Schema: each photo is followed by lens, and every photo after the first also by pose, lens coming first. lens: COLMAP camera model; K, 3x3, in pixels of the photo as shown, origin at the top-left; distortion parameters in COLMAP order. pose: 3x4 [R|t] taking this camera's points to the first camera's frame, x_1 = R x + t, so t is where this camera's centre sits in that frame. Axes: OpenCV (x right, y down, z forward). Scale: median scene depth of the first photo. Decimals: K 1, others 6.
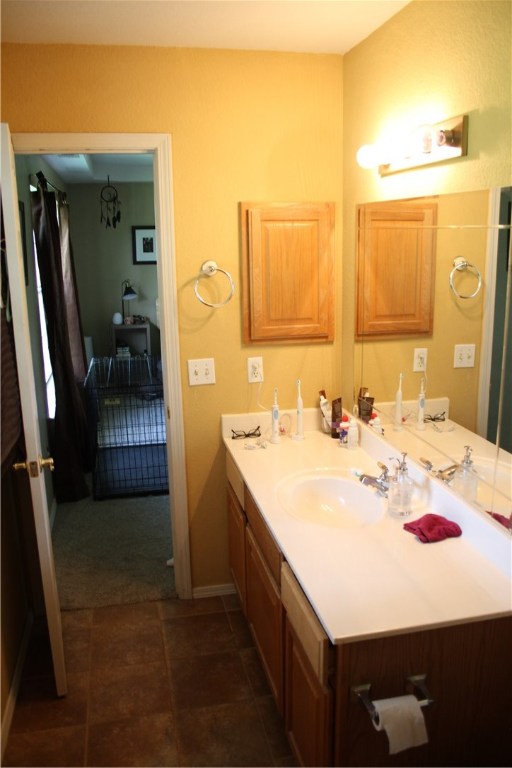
lens RADIAL K [[648.5, 0, 256.5], [0, 648.5, 383.8], [0, 0, 1]] dist [-0.093991, 0.037329]
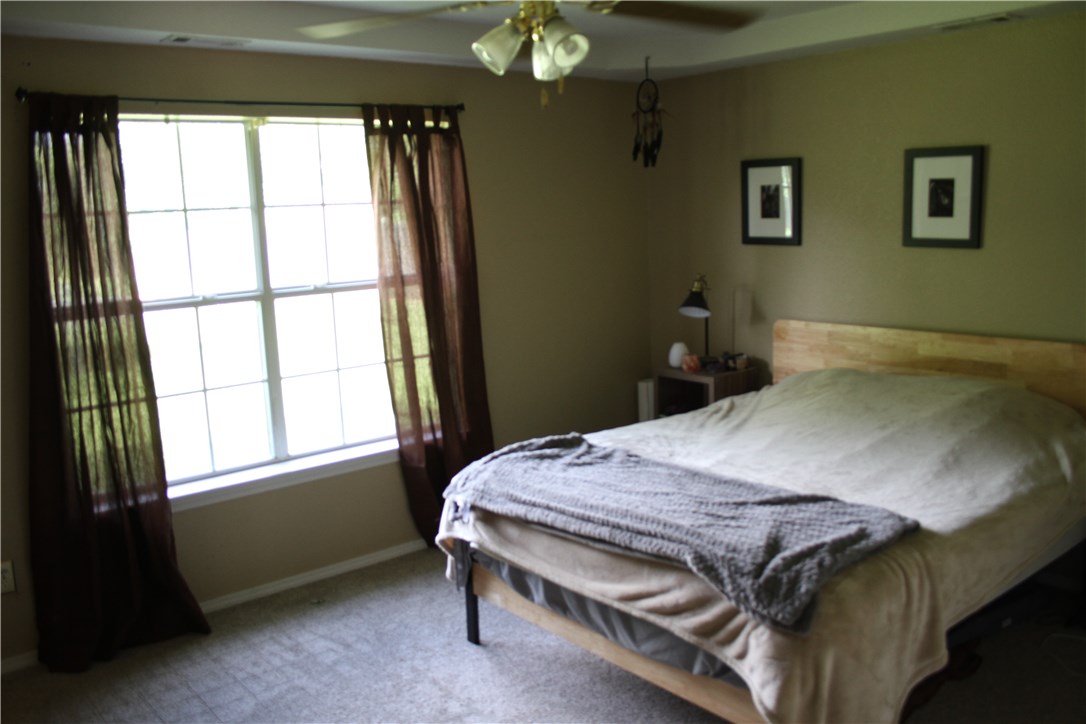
lens RADIAL K [[917.1, 0, 543.6], [0, 917.1, 363.8], [0, 0, 1]] dist [-0.093991, 0.037329]
pose [[0.444416, 0.153986, -0.882487, 0.337828], [-0.181913, 0.980103, 0.079409, -0.127806], [0.877156, 0.125245, 0.463585, 0.588443]]
